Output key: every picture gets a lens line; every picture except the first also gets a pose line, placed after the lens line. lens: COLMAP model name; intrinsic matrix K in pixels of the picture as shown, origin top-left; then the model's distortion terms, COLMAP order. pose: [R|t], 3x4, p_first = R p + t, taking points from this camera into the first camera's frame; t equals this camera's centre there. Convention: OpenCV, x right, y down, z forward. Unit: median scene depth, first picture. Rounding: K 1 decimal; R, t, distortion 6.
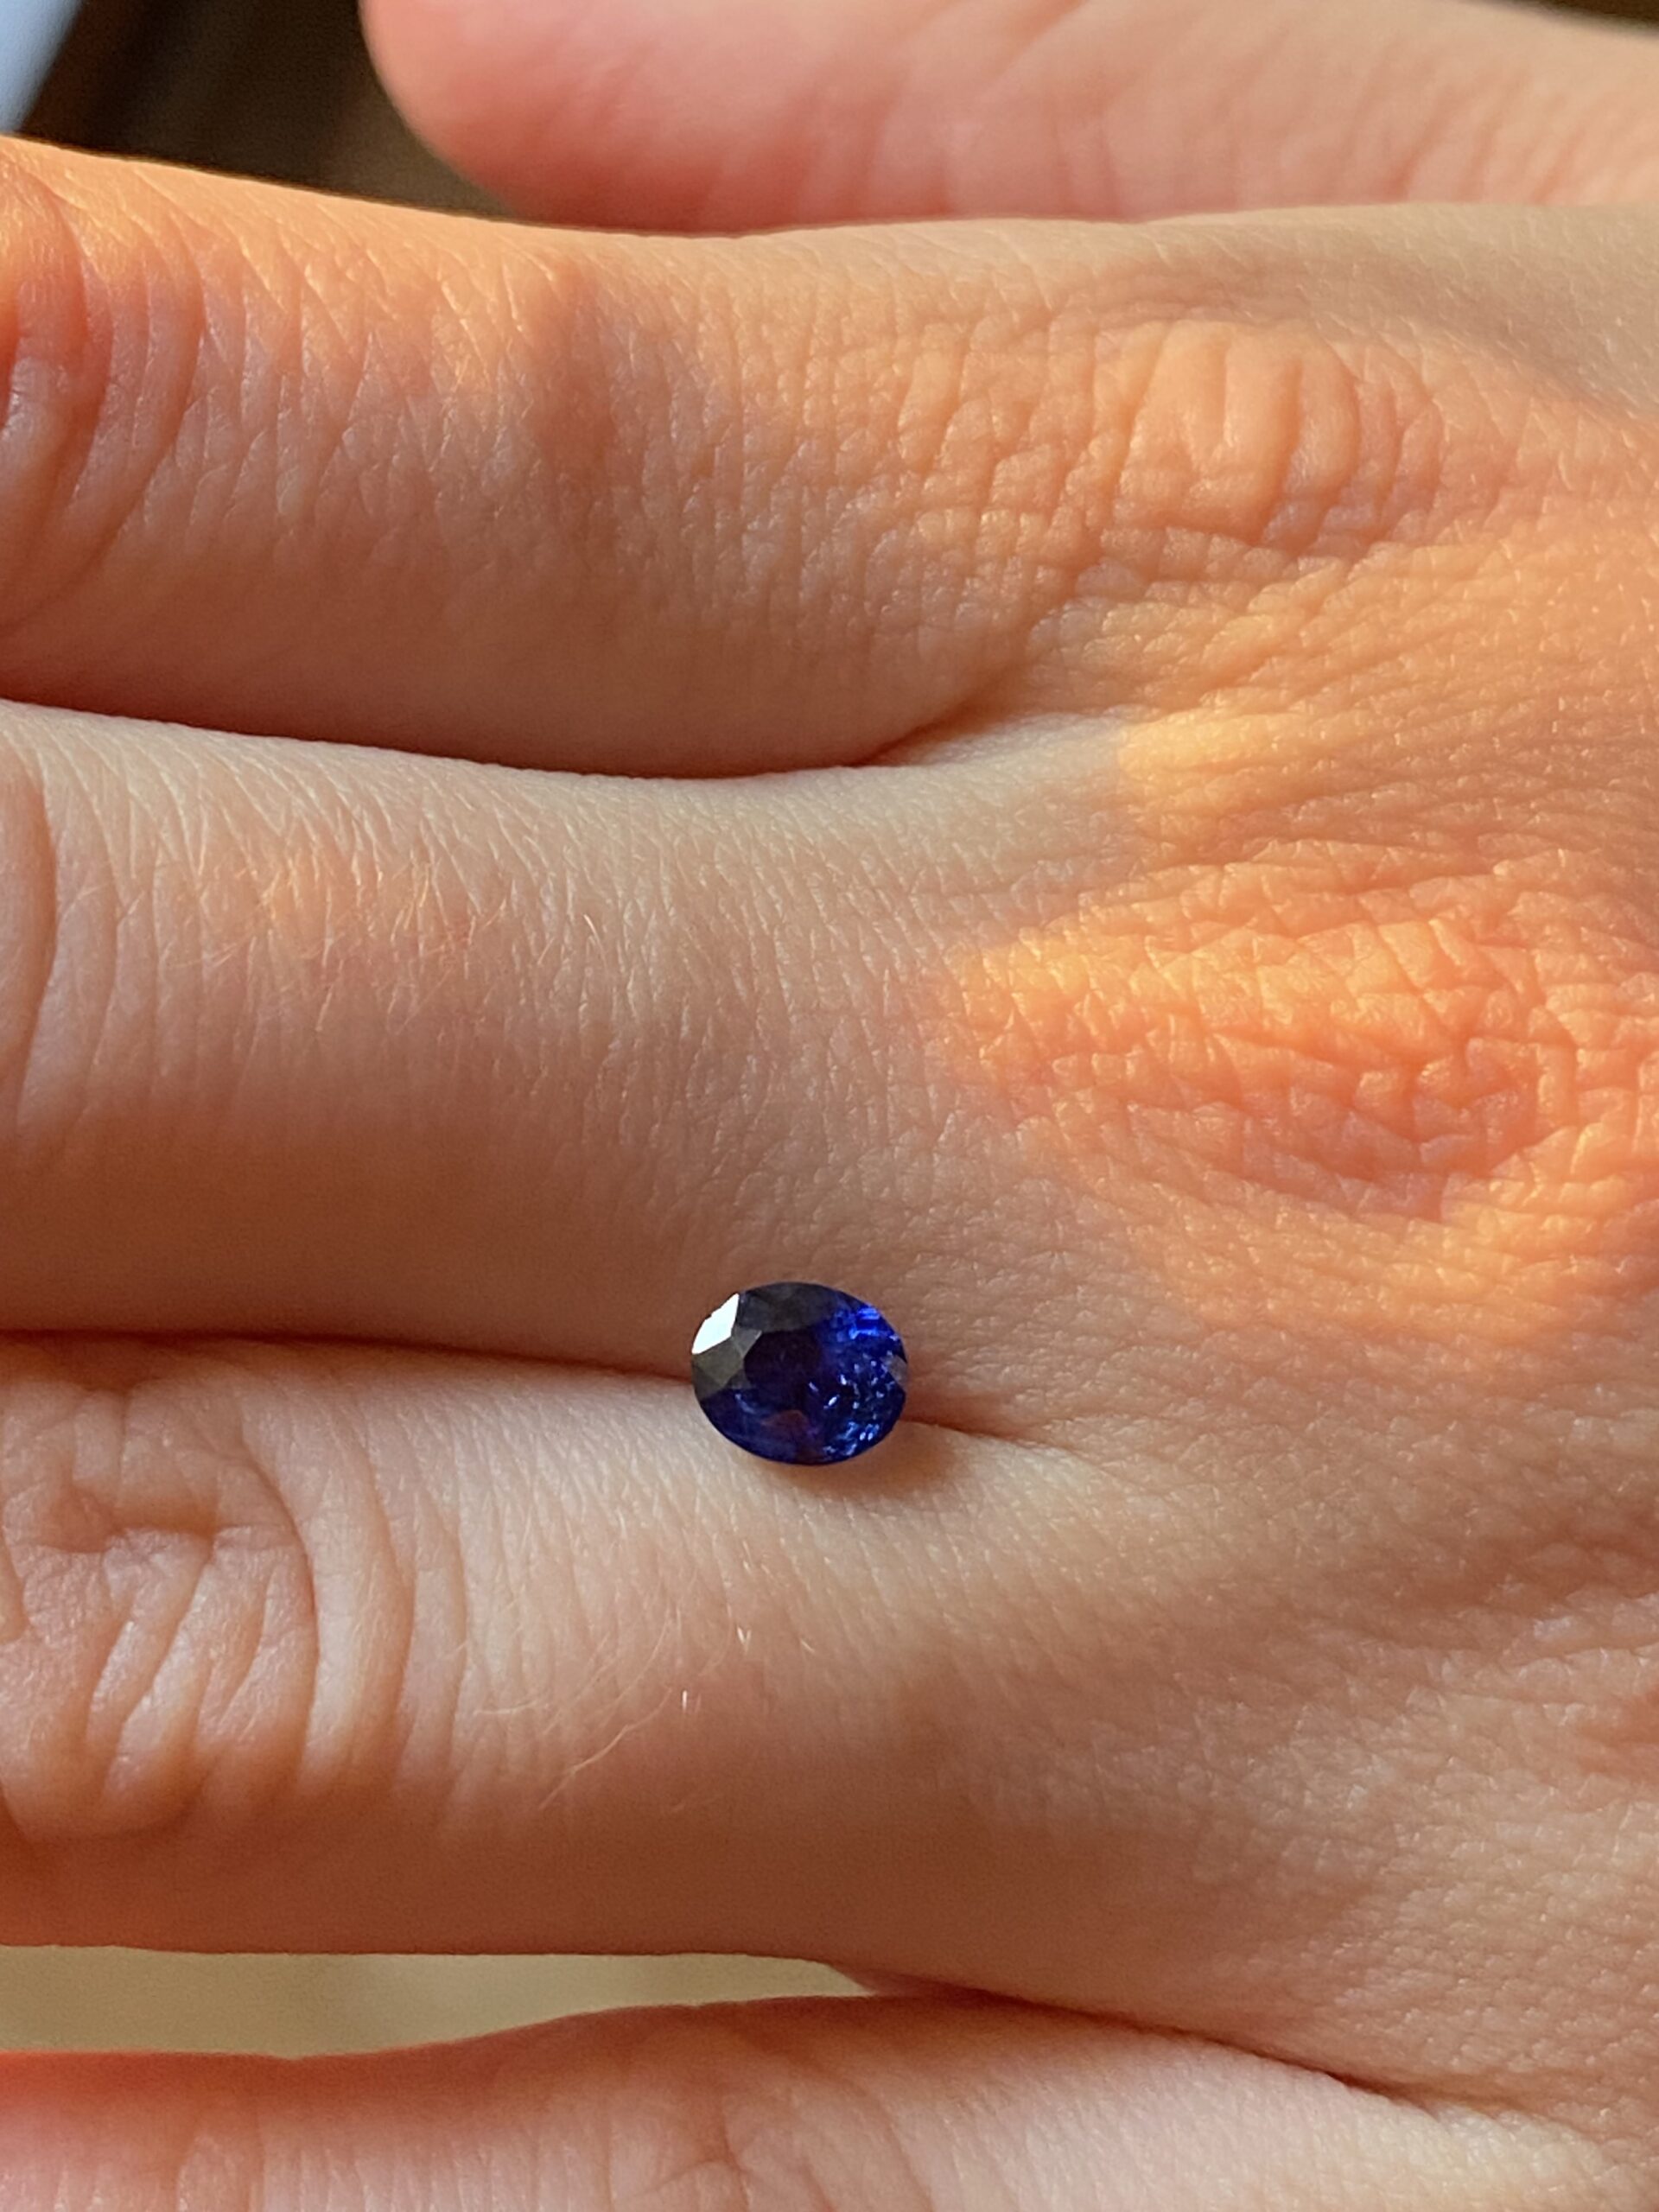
lens RADIAL K [[3172.6, 0, 639.4], [0, 3172.6, 1105.2], [0, 0, 1]] dist [-0.037697, -0.115134]
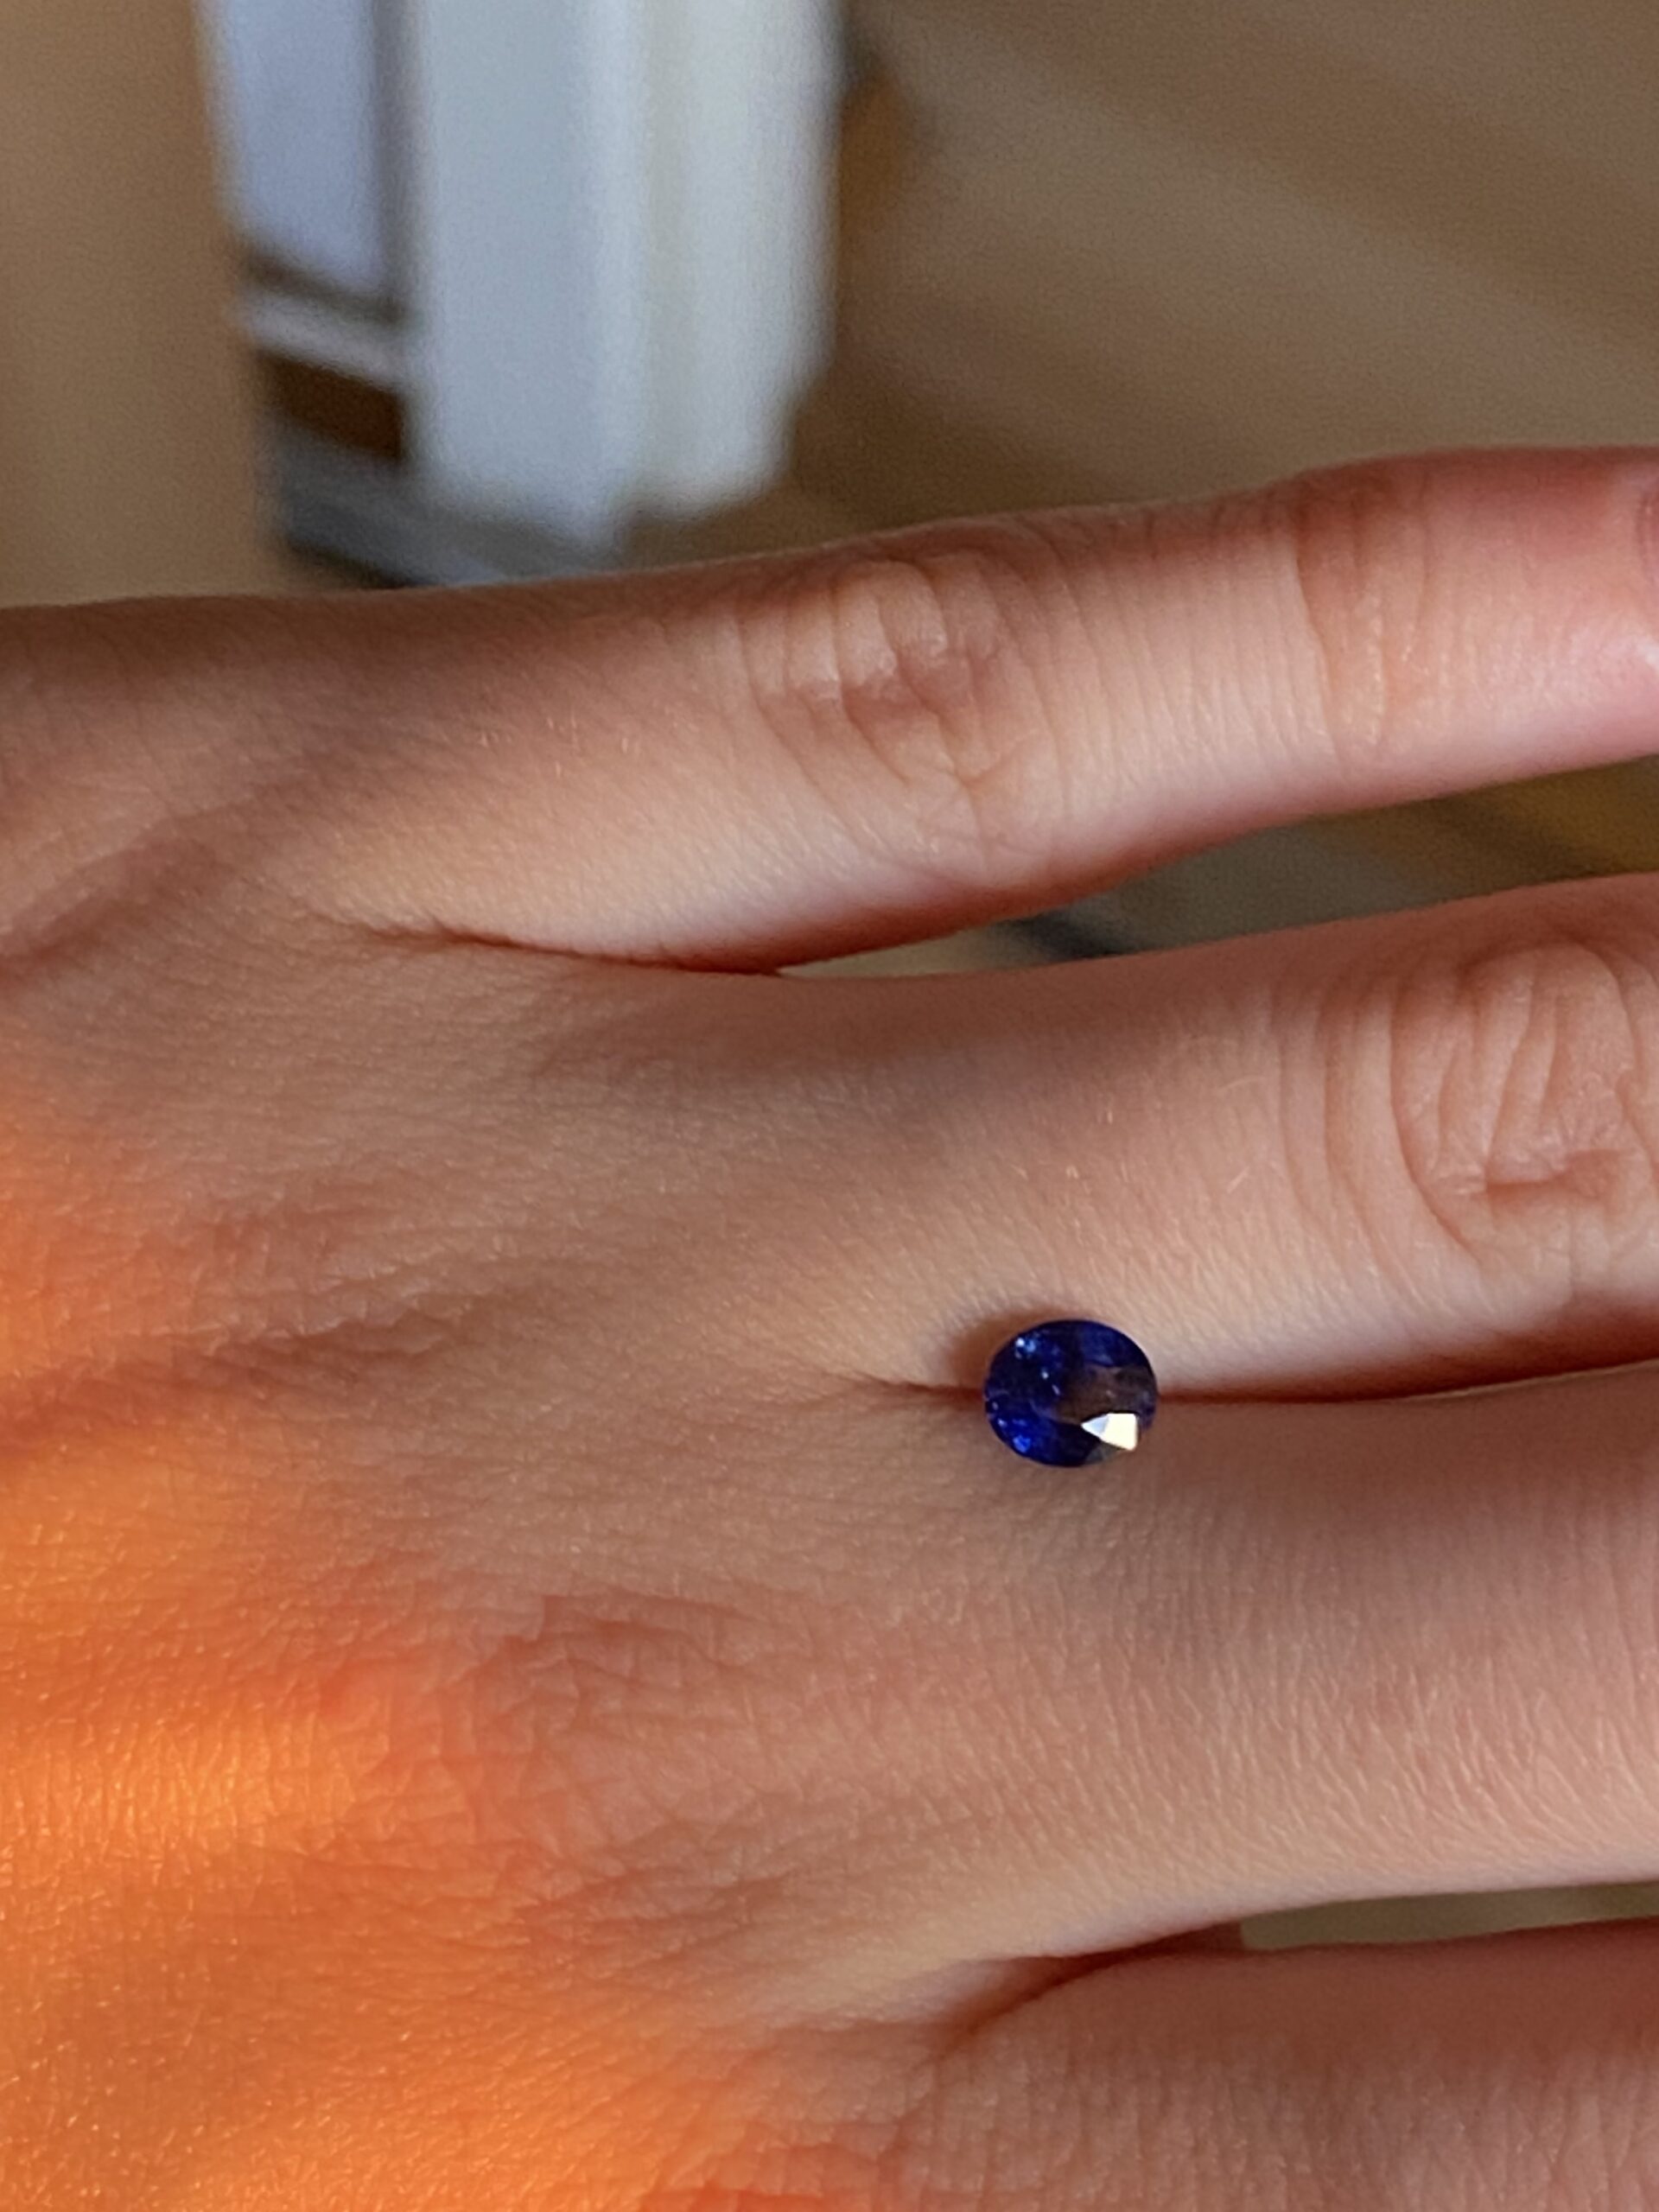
lens RADIAL K [[5542.2, 0, 829.5], [0, 5542.2, 1106.0], [0, 0, 1]] dist [0.036272, 0.057421]
pose [[-0.990278, 0.137975, -0.017670, 0.156761], [-0.136191, -0.935838, 0.325053, -0.499718], [0.028313, 0.324299, 0.945531, -1.085509]]
